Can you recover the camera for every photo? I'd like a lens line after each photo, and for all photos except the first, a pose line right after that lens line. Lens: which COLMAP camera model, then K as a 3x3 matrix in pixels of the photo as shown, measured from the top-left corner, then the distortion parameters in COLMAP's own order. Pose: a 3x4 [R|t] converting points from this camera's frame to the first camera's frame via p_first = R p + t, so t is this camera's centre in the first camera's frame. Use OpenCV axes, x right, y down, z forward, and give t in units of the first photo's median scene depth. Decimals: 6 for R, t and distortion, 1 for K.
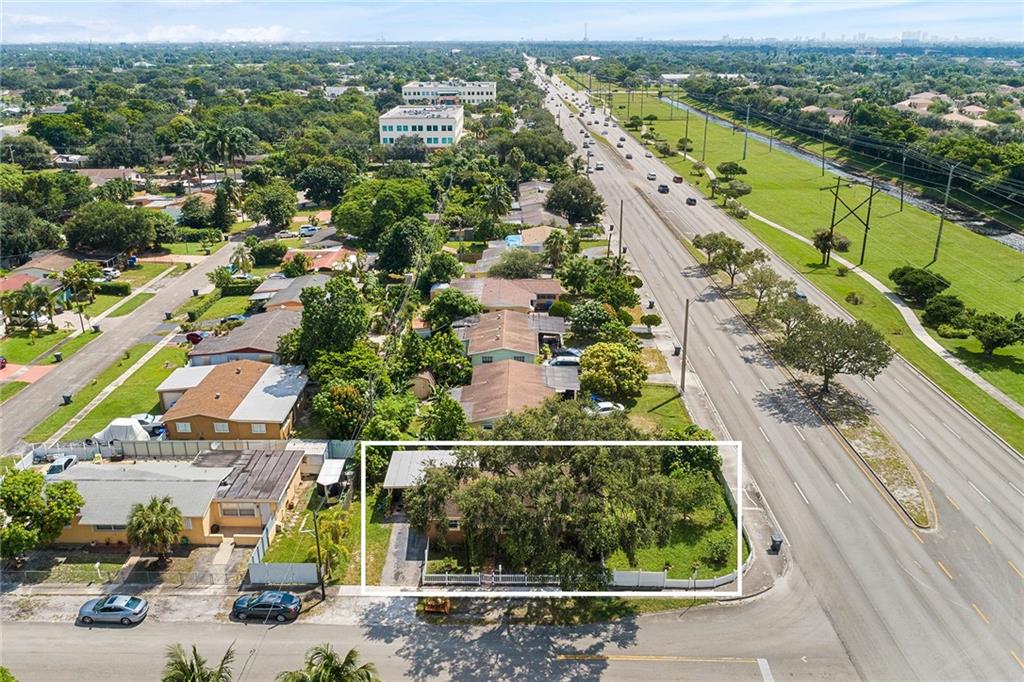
lens RADIAL K [[824.5, 0, 512.0], [0, 824.5, 341.0], [0, 0, 1]] dist [-0.013281, 0.003431]
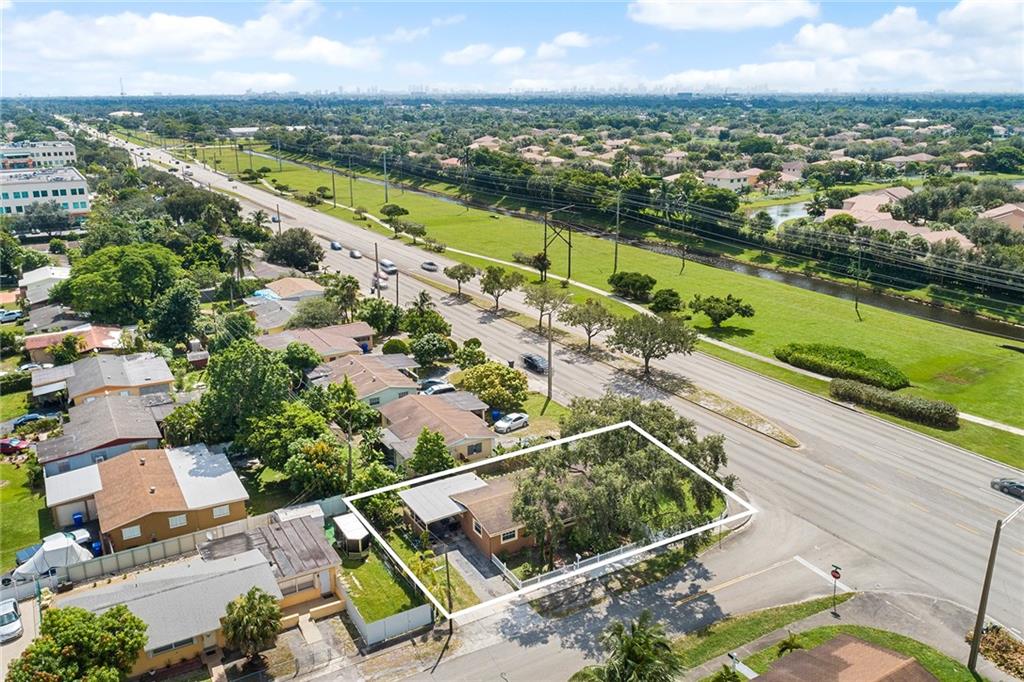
lens RADIAL K [[813.0, 0, 512.0], [0, 813.0, 341.0], [0, 0, 1]] dist [-0.010546, -0.000032]
pose [[0.856801, -0.154088, 0.492086, -0.314573], [0.181044, 0.983448, -0.007277, -0.010743], [-0.482820, 0.095325, 0.870516, 0.028436]]
